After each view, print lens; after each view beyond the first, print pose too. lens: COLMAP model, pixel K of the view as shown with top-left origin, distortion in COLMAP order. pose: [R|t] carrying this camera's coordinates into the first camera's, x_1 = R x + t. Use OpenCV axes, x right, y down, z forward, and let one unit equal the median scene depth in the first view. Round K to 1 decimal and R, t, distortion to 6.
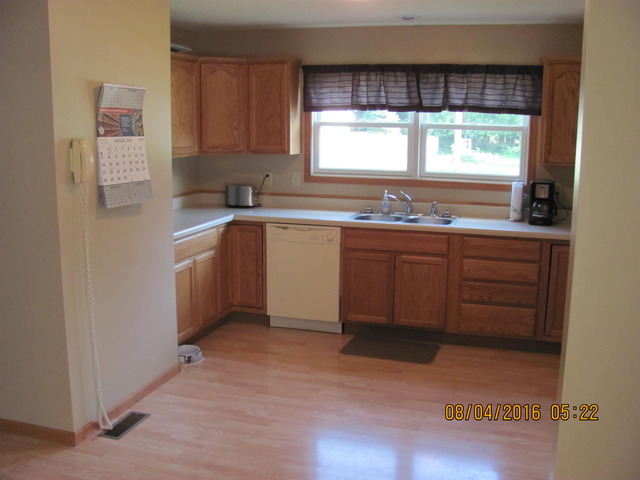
lens RADIAL K [[674.1, 0, 319.2], [0, 674.1, 253.7], [0, 0, 1]] dist [-0.231692, 0.286778]
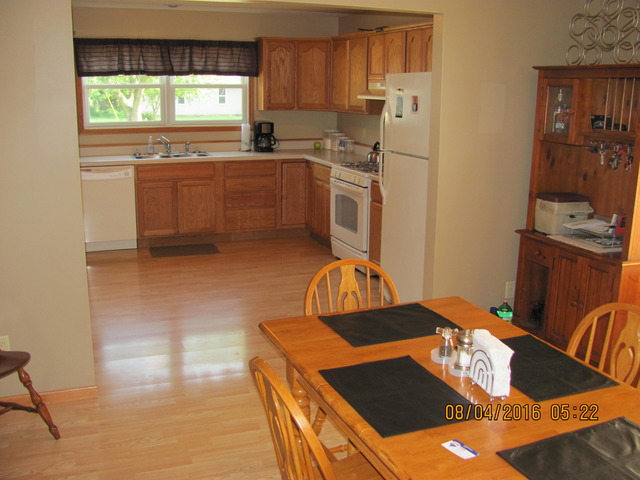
lens RADIAL K [[674.1, 0, 319.2], [0, 674.1, 253.7], [0, 0, 1]] dist [-0.231692, 0.286778]
pose [[0.783531, -0.149852, 0.603012, -0.478377], [0.114660, 0.988686, 0.096709, 0.047376], [-0.610682, -0.006633, 0.791848, -0.234271]]
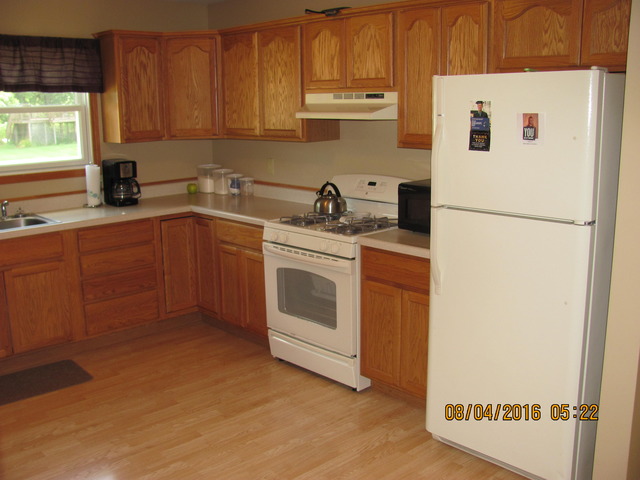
lens RADIAL K [[674.1, 0, 319.2], [0, 674.1, 253.7], [0, 0, 1]] dist [-0.231692, 0.286778]
pose [[0.492831, -0.208886, 0.844680, -0.344924], [0.186982, 0.973502, 0.131648, -0.048116], [-0.849797, 0.093059, 0.518830, 0.256591]]
